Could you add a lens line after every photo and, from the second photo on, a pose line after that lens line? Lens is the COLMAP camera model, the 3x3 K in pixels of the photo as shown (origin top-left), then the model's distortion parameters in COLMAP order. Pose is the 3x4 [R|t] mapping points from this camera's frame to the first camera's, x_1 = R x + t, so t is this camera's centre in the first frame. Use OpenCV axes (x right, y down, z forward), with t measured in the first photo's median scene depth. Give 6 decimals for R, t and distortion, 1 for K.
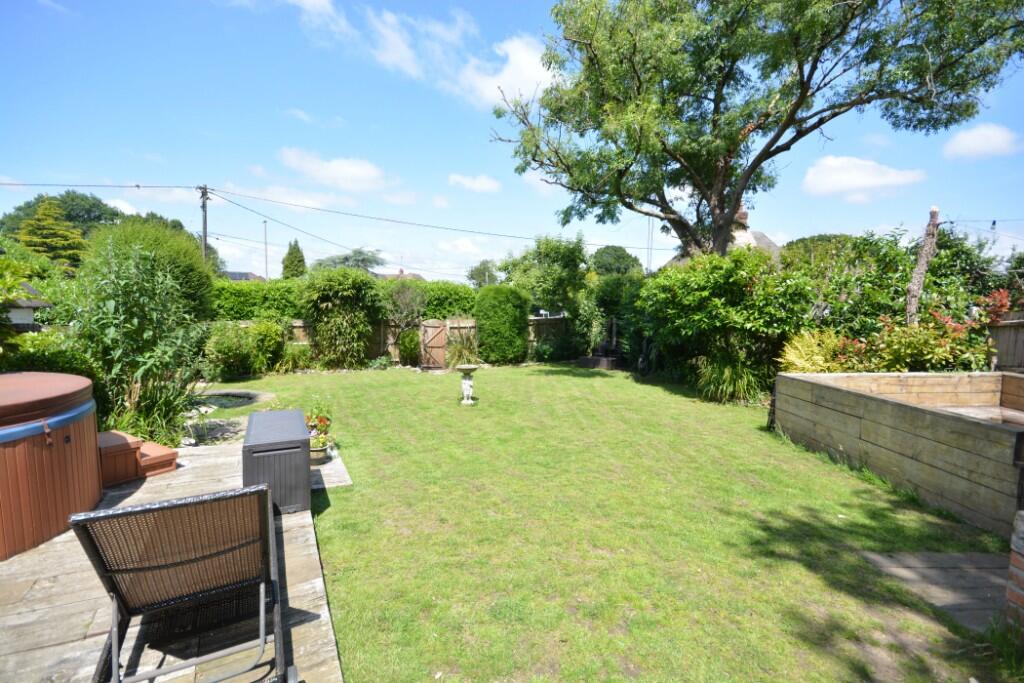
lens RADIAL K [[453.3, 0, 513.0], [0, 453.3, 341.0], [0, 0, 1]] dist [-0.000905, -0.000382]
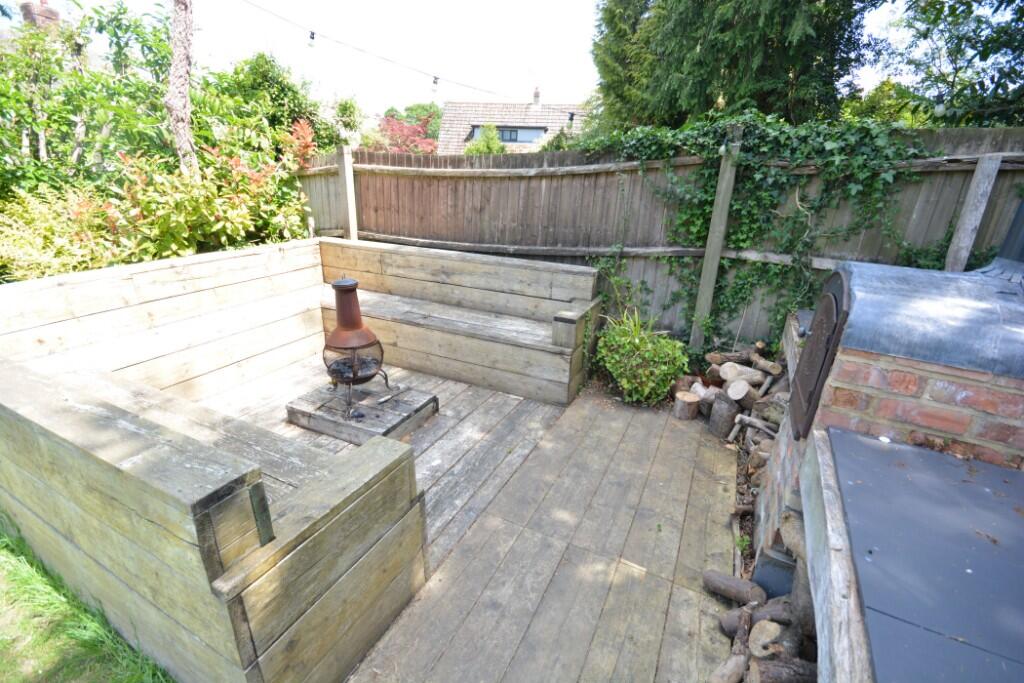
lens RADIAL K [[453.3, 0, 509.4], [0, 453.3, 340.3], [0, 0, 1]] dist [-0.000905, -0.000382]
pose [[0.437647, -0.298783, 0.848053, 0.501777], [0.047316, 0.949521, 0.310114, 0.010167], [-0.897901, -0.095594, 0.429692, 0.352221]]
